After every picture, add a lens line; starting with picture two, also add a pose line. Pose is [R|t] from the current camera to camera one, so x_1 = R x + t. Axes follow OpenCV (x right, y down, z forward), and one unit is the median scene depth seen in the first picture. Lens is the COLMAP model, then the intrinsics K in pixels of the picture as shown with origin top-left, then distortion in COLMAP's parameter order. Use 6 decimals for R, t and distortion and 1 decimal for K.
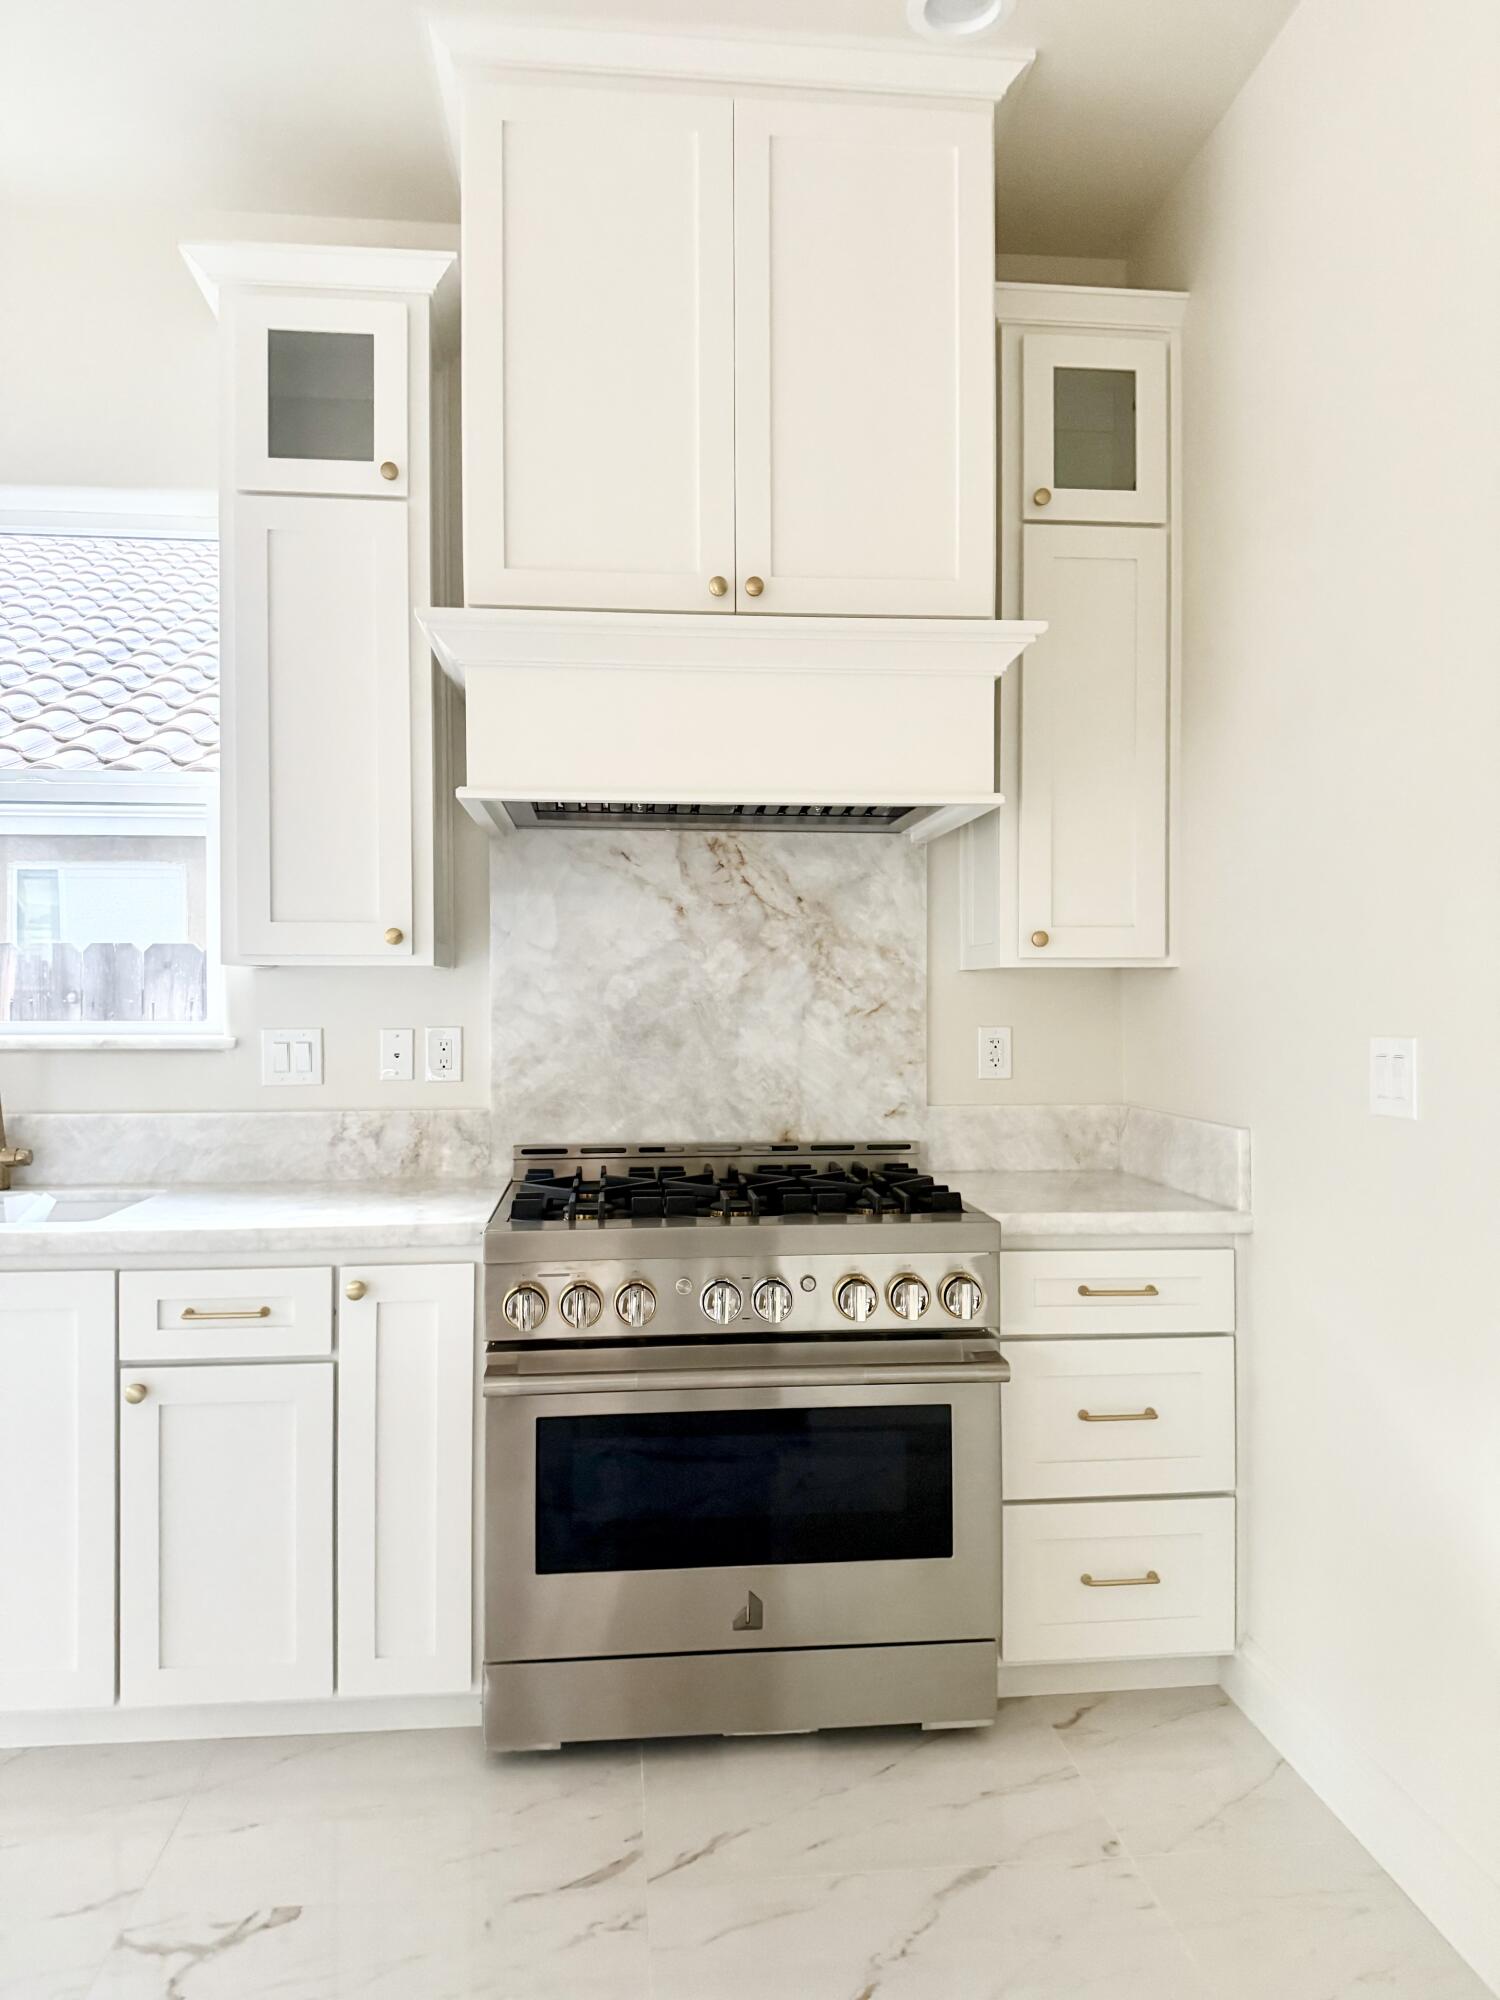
lens RADIAL K [[1512.3, 0, 758.0], [0, 1512.3, 1017.5], [0, 0, 1]] dist [0.084919, -0.084742]
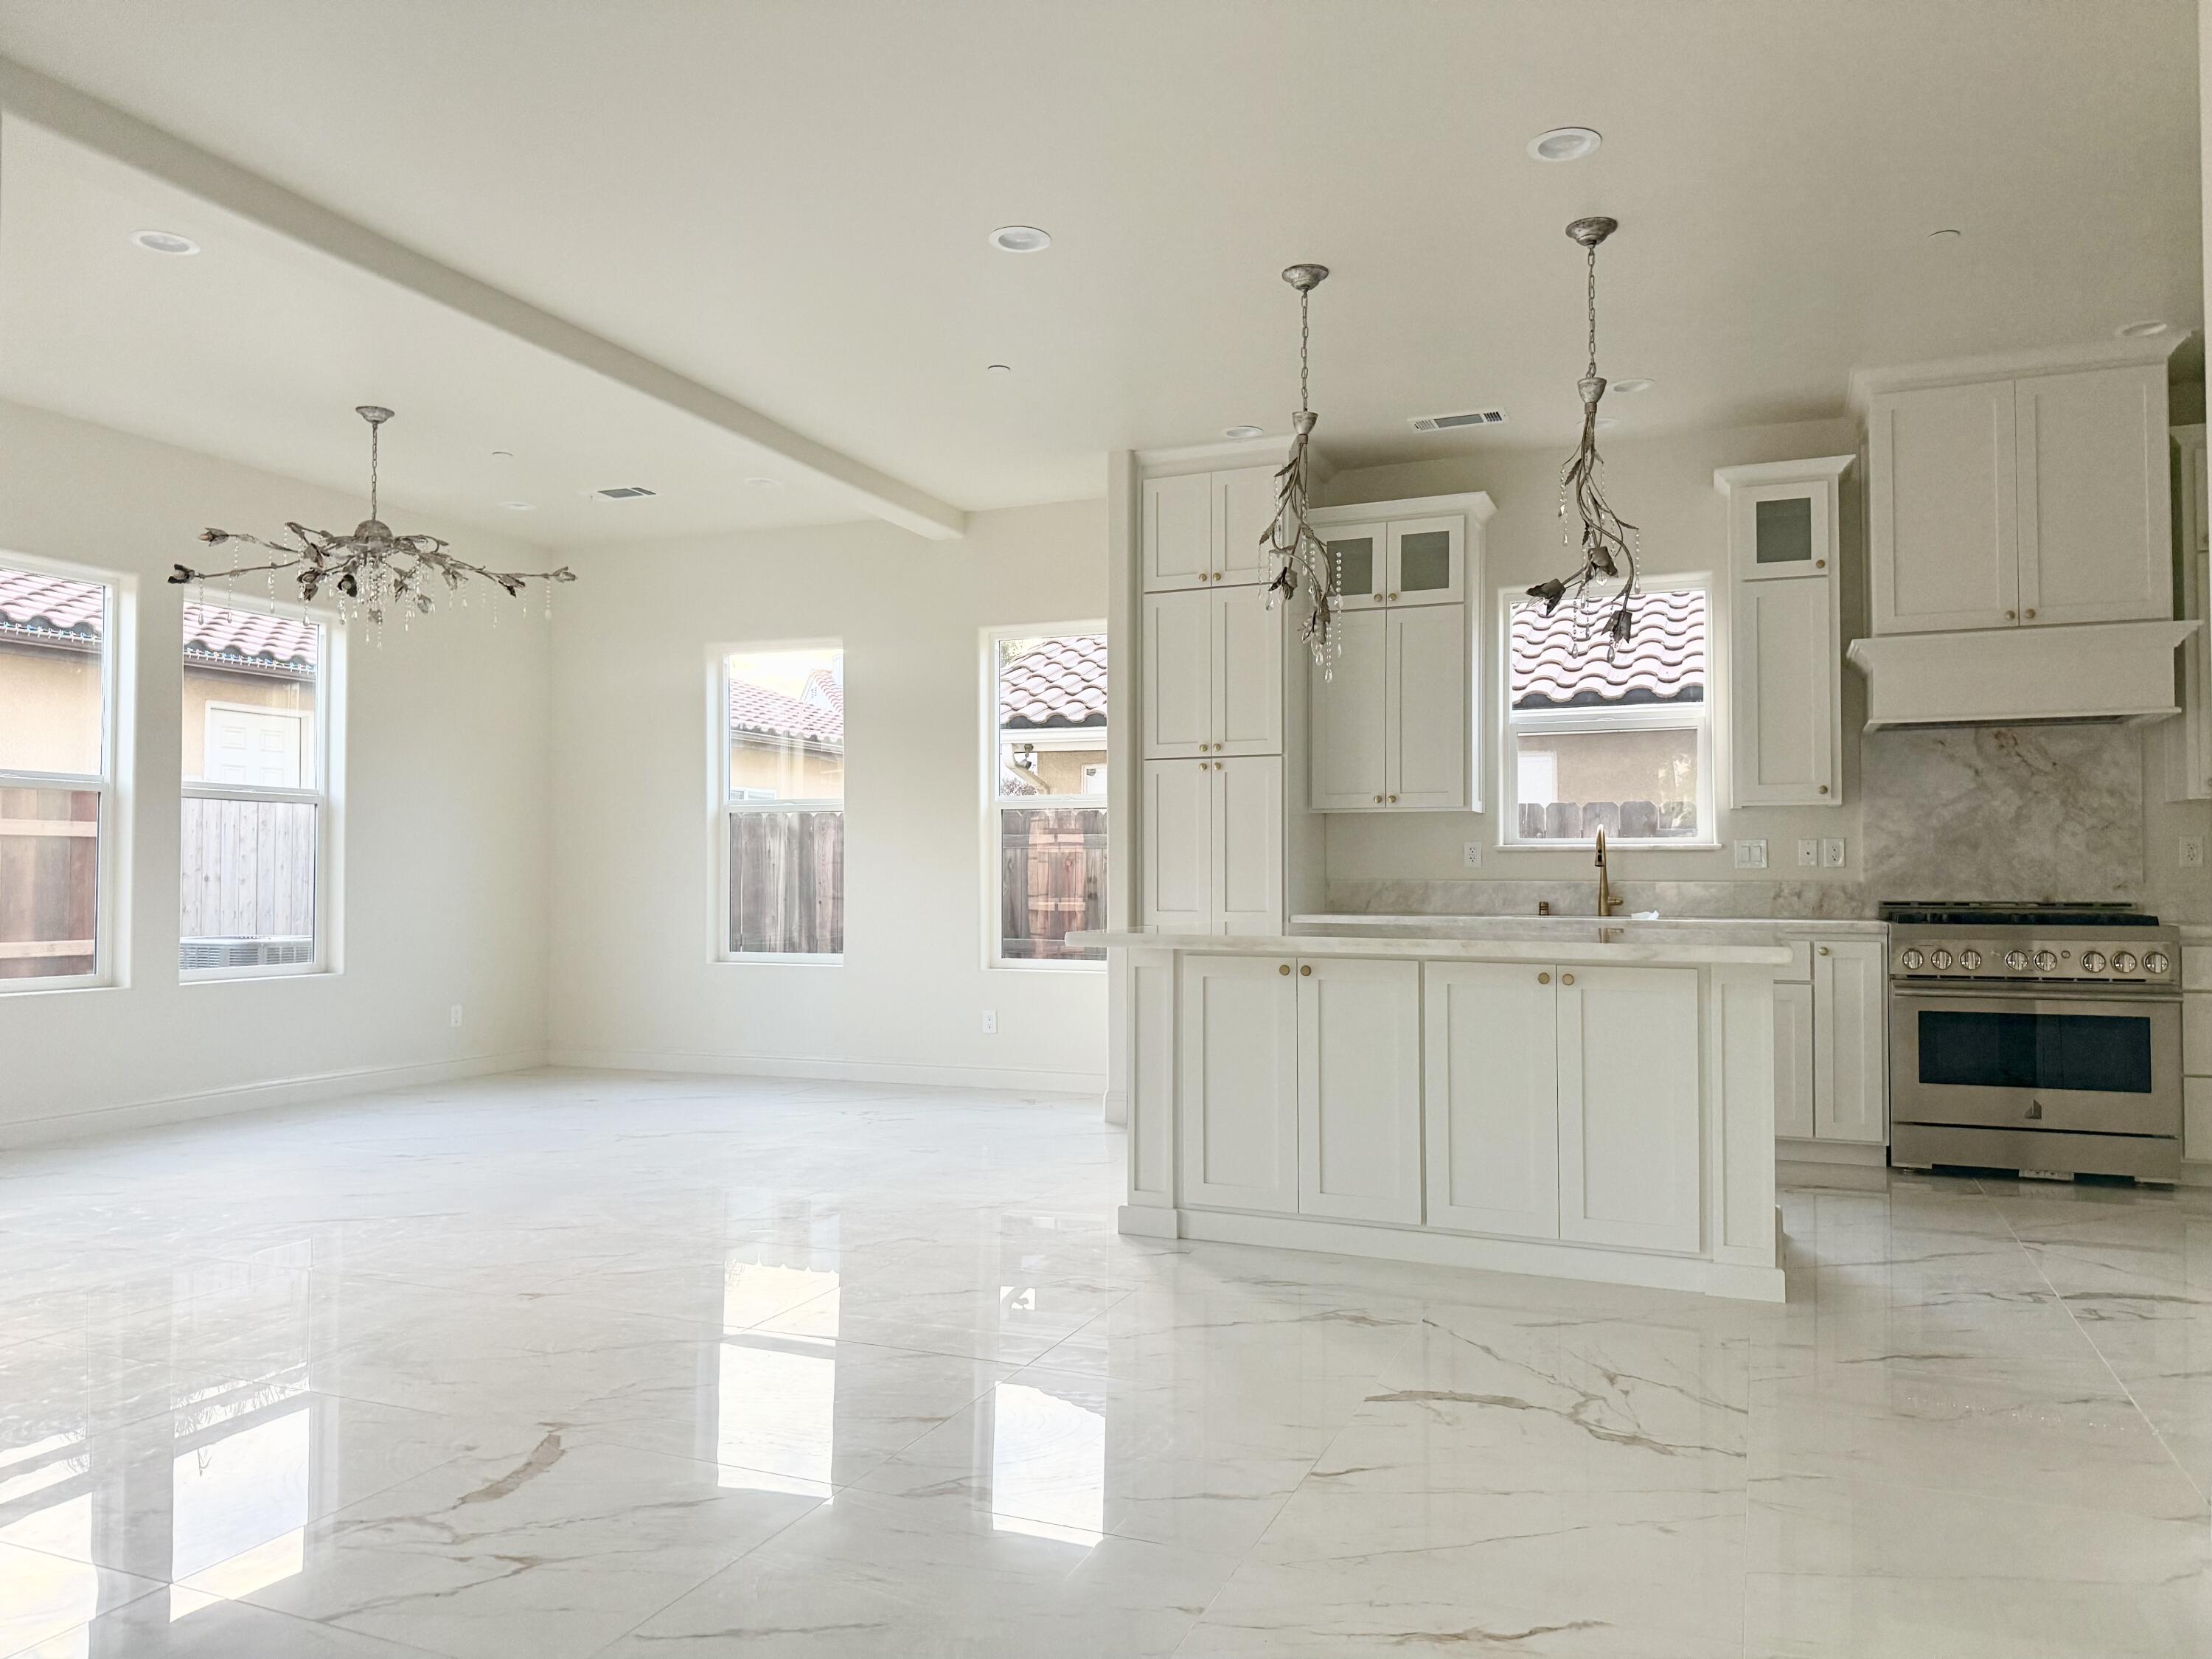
lens RADIAL K [[1672.6, 0, 1101.4], [0, 1672.6, 842.6], [0, 0, 1]] dist [0.084919, -0.084742]
pose [[0.891055, -0.011024, -0.453762, -0.063944], [-0.004301, 0.999455, -0.032727, 0.084815], [0.453876, 0.031114, 0.890522, -1.290589]]
